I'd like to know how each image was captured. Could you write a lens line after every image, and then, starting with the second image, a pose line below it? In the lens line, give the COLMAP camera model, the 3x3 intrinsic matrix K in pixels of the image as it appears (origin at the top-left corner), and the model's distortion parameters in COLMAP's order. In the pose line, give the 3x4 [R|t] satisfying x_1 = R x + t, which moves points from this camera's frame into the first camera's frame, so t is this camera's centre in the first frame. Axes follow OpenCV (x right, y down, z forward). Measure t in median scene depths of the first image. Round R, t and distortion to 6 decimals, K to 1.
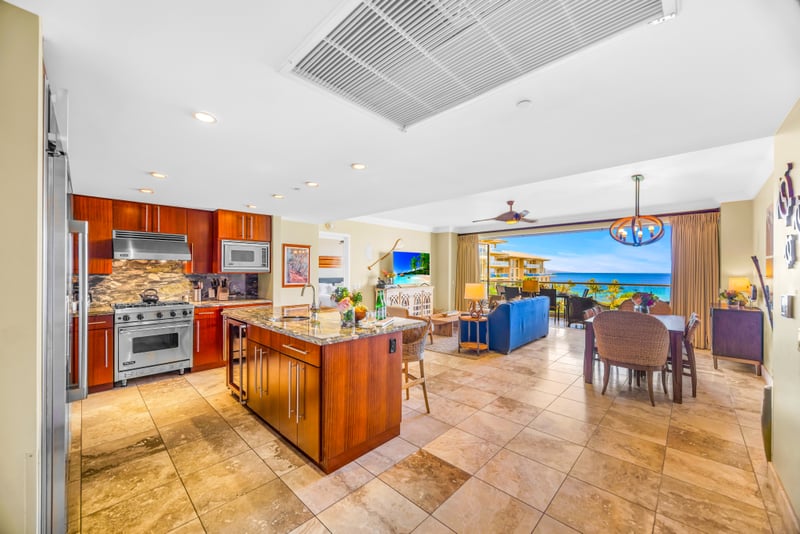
lens RADIAL K [[306.4, 0, 398.5], [0, 306.4, 266.8], [0, 0, 1]] dist [-0.000512, -0.000102]
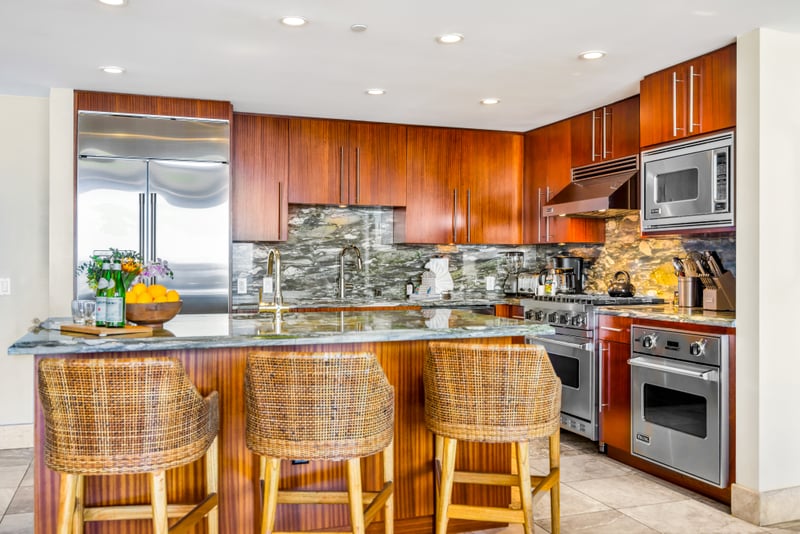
lens RADIAL K [[730.5, 0, 395.4], [0, 730.5, 260.2], [0, 0, 1]] dist [0.000016, 0.003308]
pose [[-0.442729, -0.007243, -0.896626, 0.428644], [0.010129, 0.999863, -0.013078, 0.063659], [0.896598, -0.014872, -0.442595, 1.167337]]
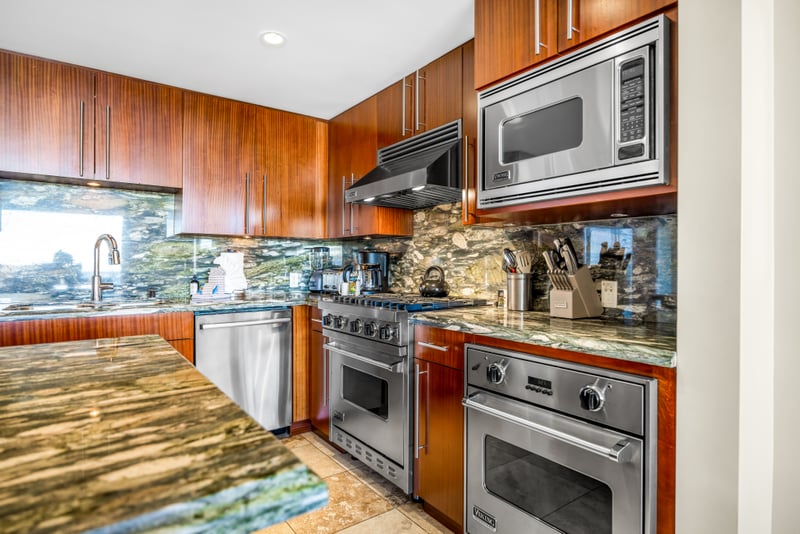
lens RADIAL K [[434.6, 0, 397.7], [0, 434.6, 265.3], [0, 0, 1]] dist [-0.004391, -0.000957]
pose [[-0.169779, -0.001563, -0.985481, -0.183381], [0.010598, 0.999938, -0.003412, 0.069356], [0.985425, -0.011024, -0.169752, 1.025116]]
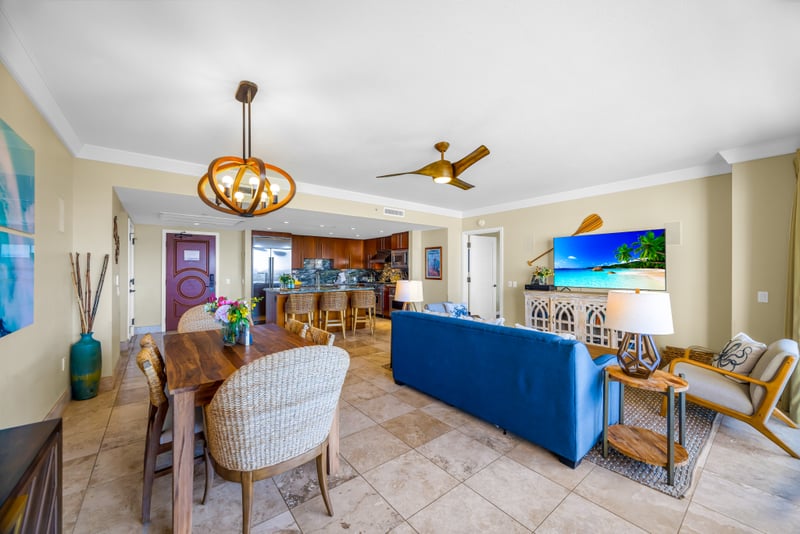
lens RADIAL K [[303.8, 0, 397.5], [0, 303.8, 266.2], [0, 0, 1]] dist [-0.000433, -0.000203]
pose [[-0.137083, -0.011533, -0.990492, 1.259738], [0.011528, 0.999846, -0.013238, 0.030964], [0.990492, -0.013233, -0.136929, 1.324307]]
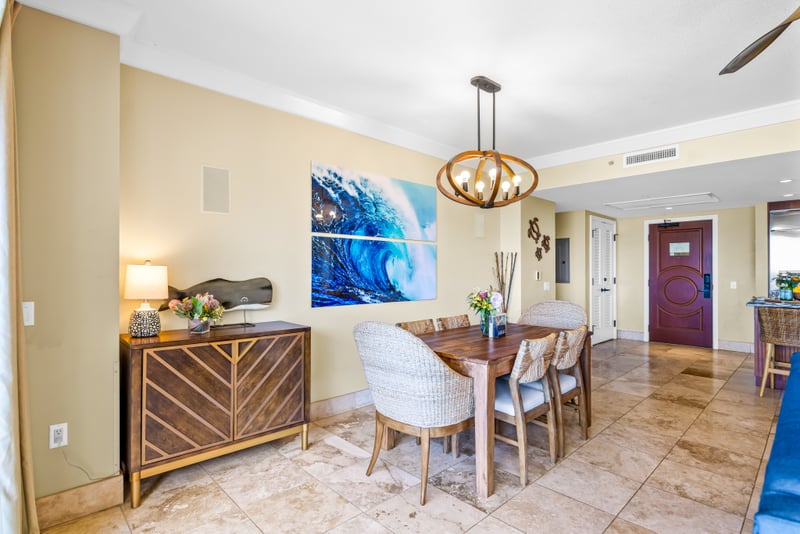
lens RADIAL K [[399.2, 0, 399.7], [0, 399.2, 267.7], [0, 0, 1]] dist [-0.002149, -0.000082]
pose [[-0.999099, -0.003858, 0.042276, 0.889293], [-0.004735, 0.999775, -0.020667, 0.054775], [-0.042187, -0.020848, -0.998892, 1.697299]]
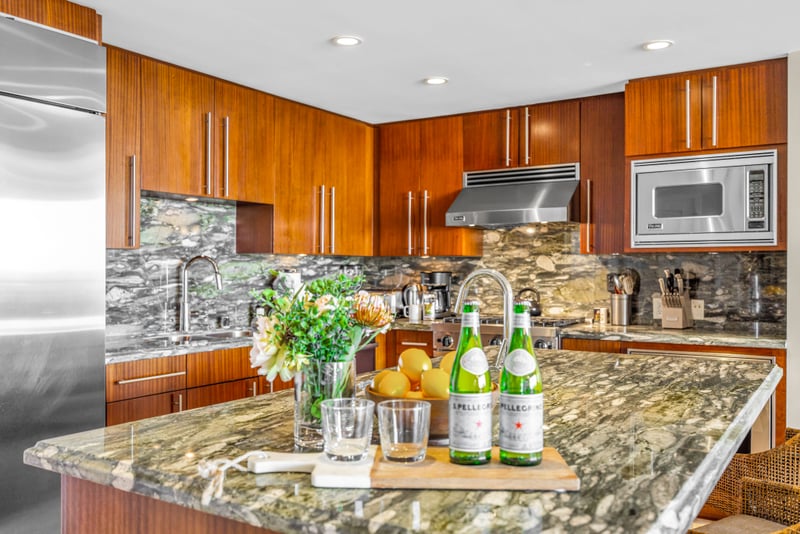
lens RADIAL K [[719.1, 0, 395.9], [0, 719.1, 270.0], [0, 0, 1]] dist [-0.000753, 0.003723]
pose [[0.198715, -0.000965, -0.980057, 0.220427], [0.013419, 0.999908, 0.001736, 0.038294], [0.979965, -0.013496, 0.198710, 0.567910]]
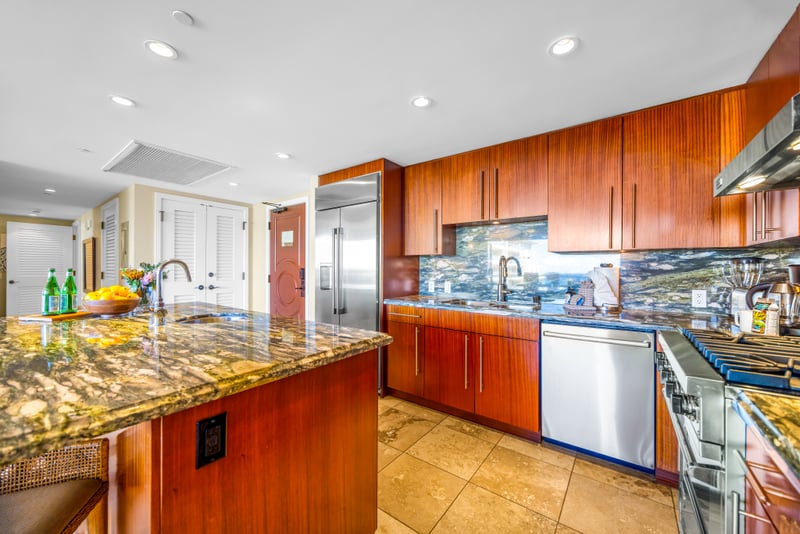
lens RADIAL K [[306.4, 0, 398.5], [0, 306.4, 266.8], [0, 0, 1]] dist [-0.000512, -0.000102]
pose [[-0.992731, -0.006991, -0.120155, -0.434113], [-0.004878, 0.999828, -0.017867, 0.053440], [0.120259, -0.017151, -0.992594, 1.113228]]
